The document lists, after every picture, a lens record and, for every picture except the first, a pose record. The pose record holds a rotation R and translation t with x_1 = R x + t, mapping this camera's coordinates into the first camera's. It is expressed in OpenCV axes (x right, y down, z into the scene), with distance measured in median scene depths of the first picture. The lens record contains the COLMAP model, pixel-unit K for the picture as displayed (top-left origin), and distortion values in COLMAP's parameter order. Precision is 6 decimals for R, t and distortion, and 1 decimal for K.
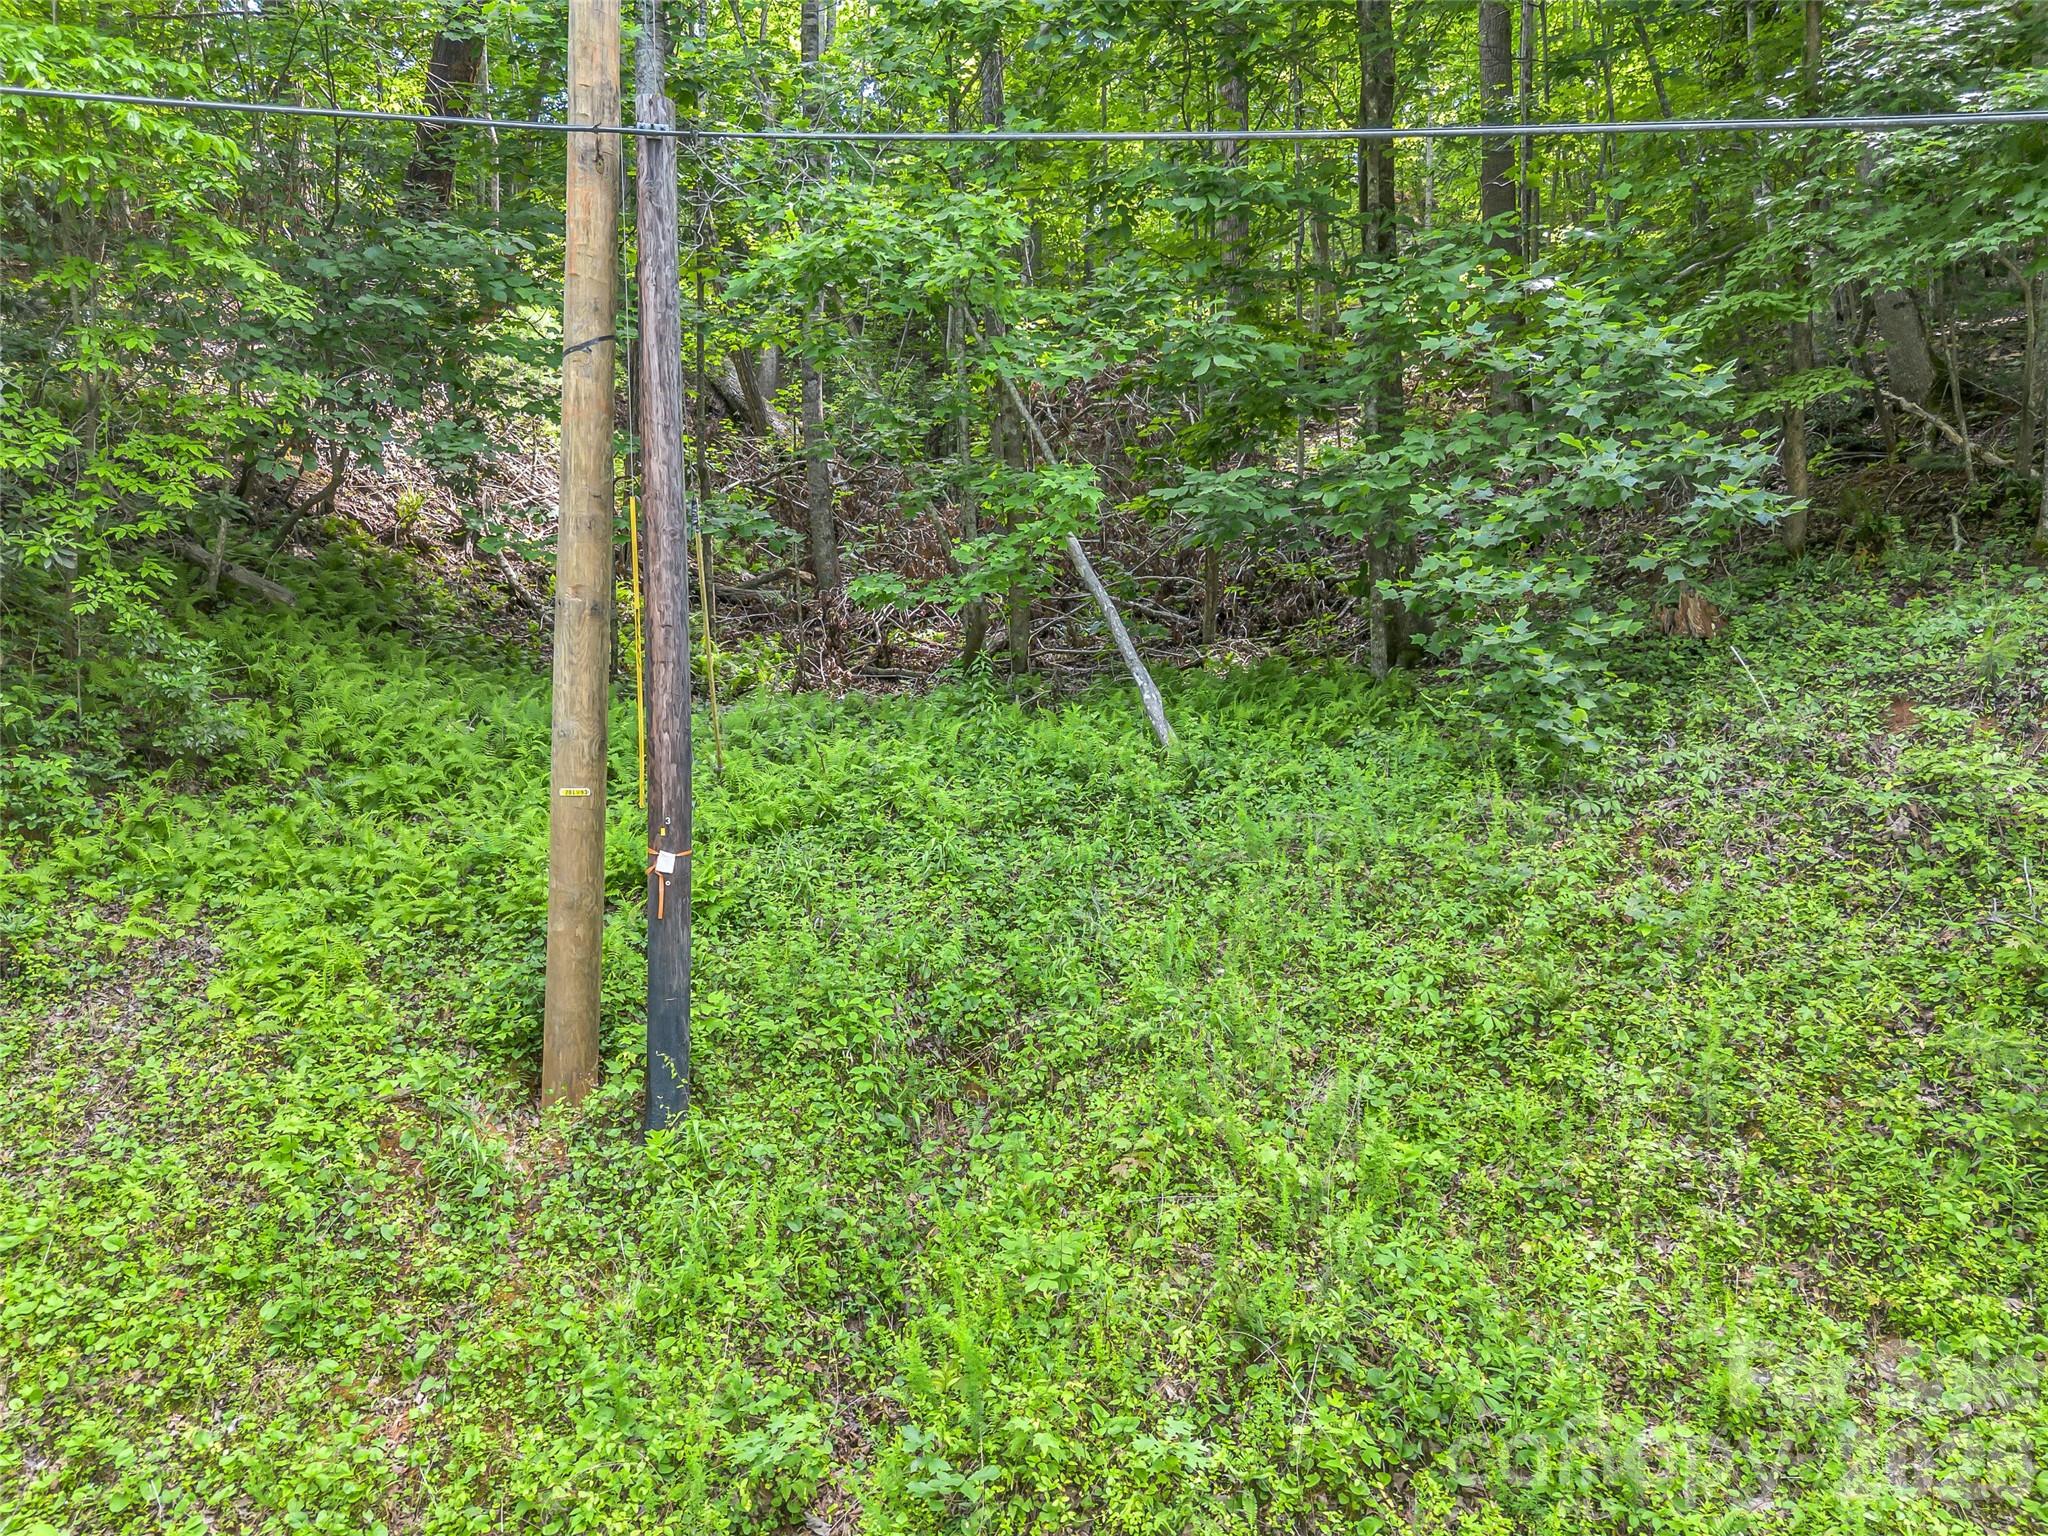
lens RADIAL K [[1472.8, 0, 1018.0], [0, 1472.8, 769.4], [0, 0, 1]] dist [0.059100, -0.043283]
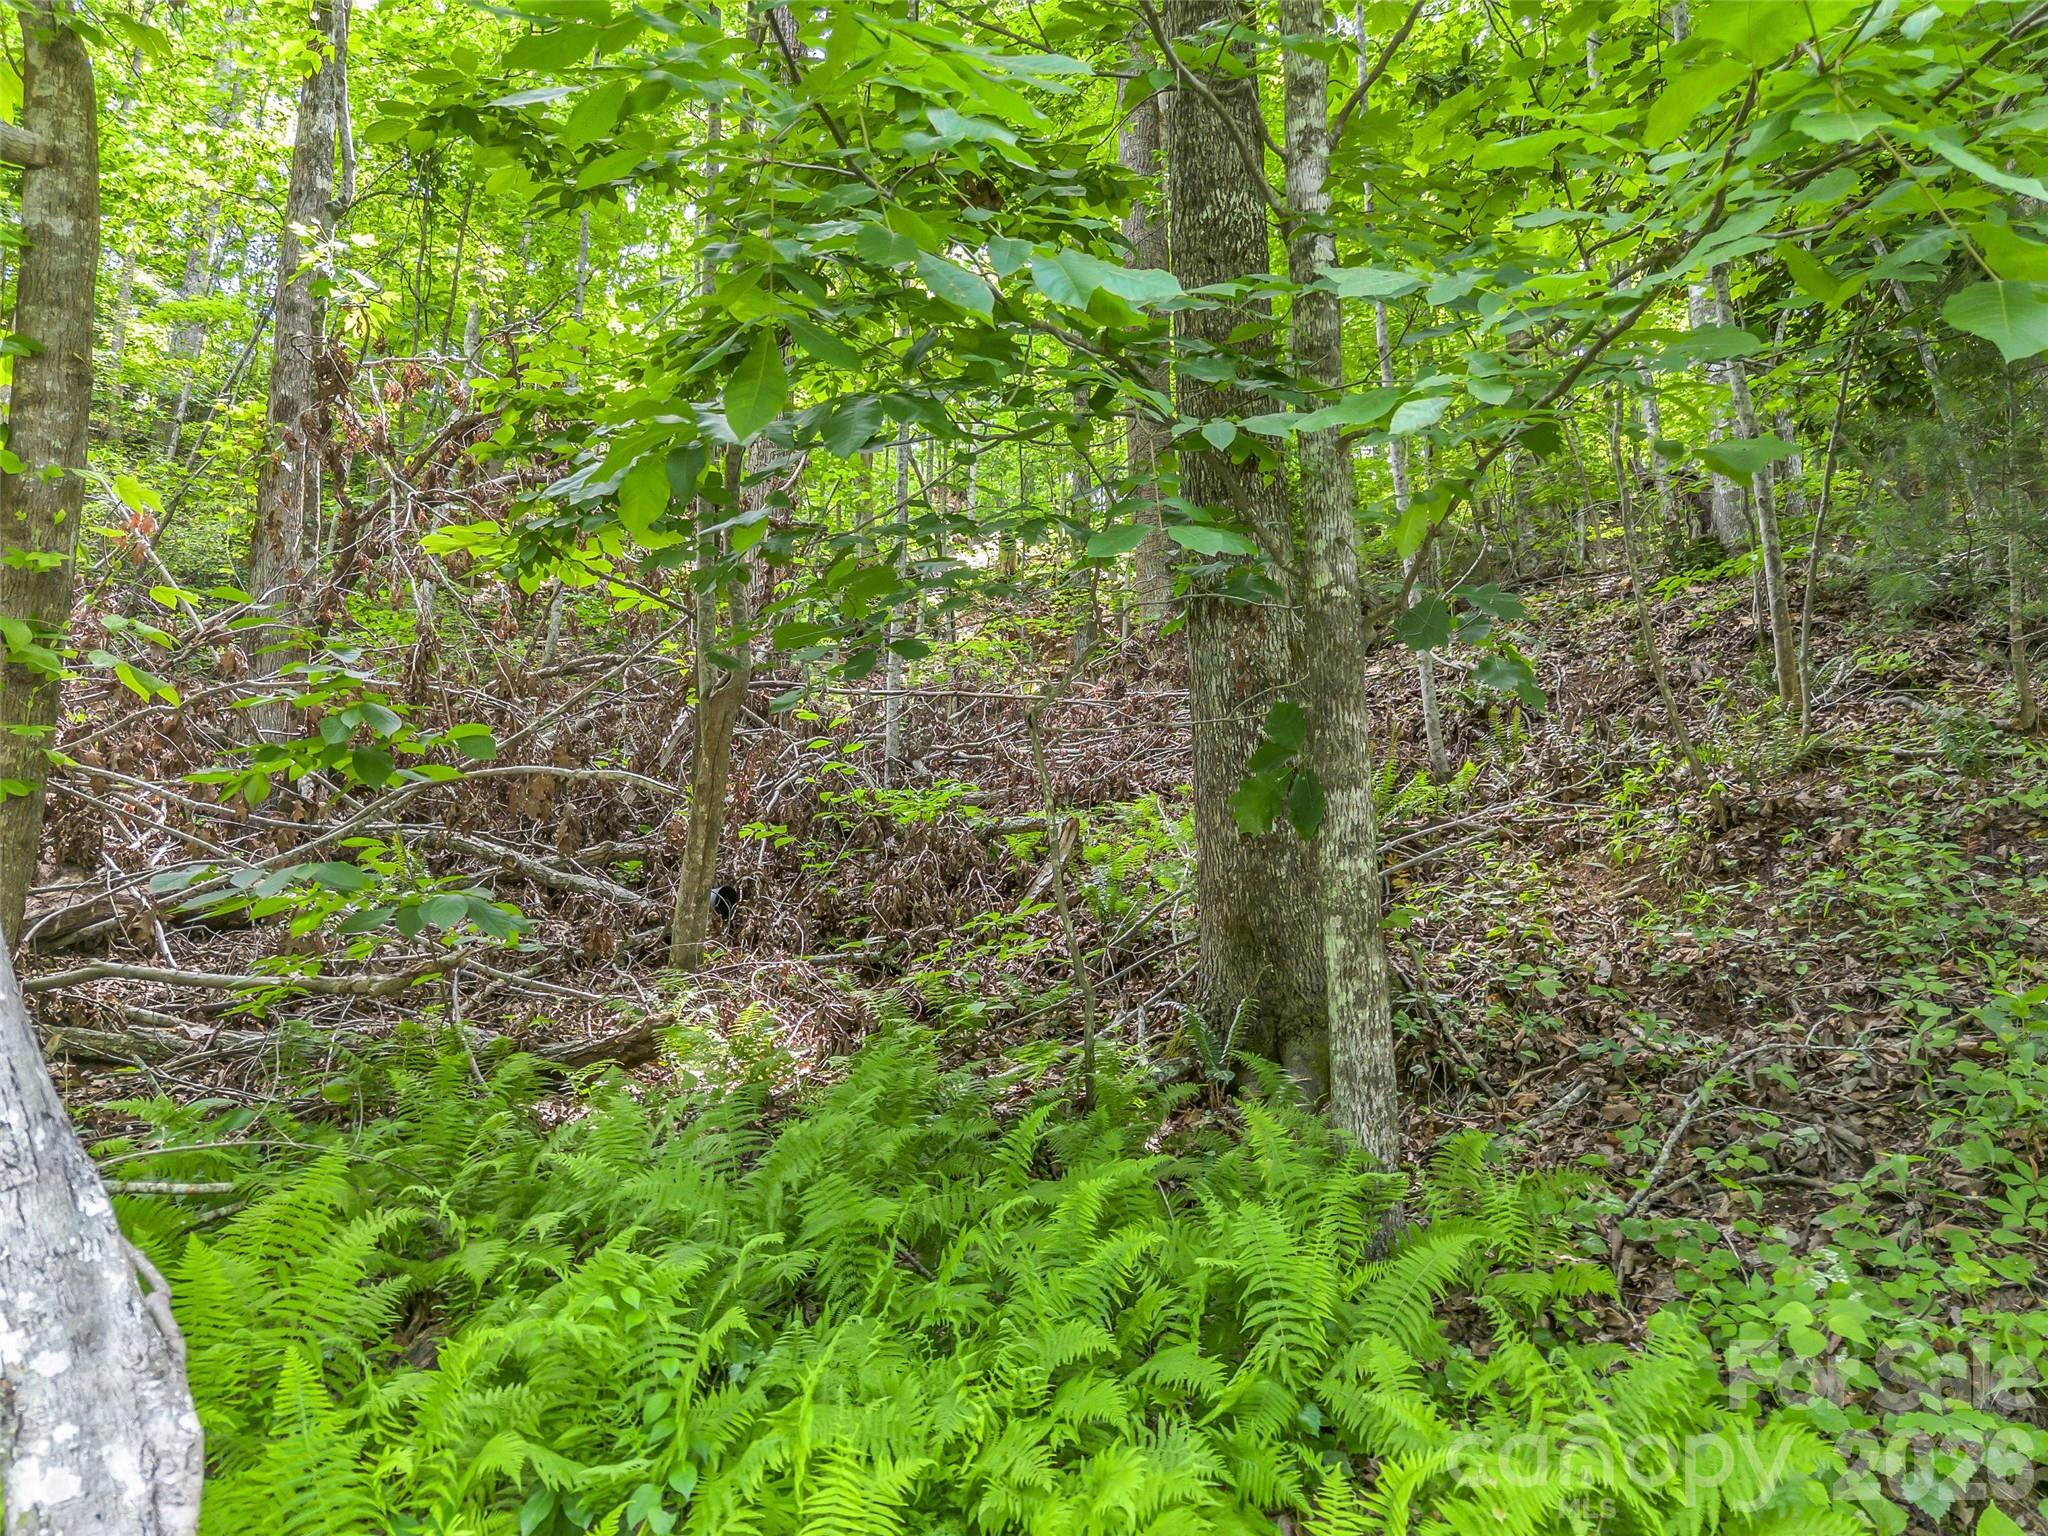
lens RADIAL K [[1472.8, 0, 1018.0], [0, 1472.8, 769.4], [0, 0, 1]] dist [0.059100, -0.043283]
pose [[0.942380, 0.087613, 0.322870, 0.113665], [-0.019626, 0.977915, -0.208079, -0.078765], [-0.333970, 0.189753, 0.923287, 0.845157]]
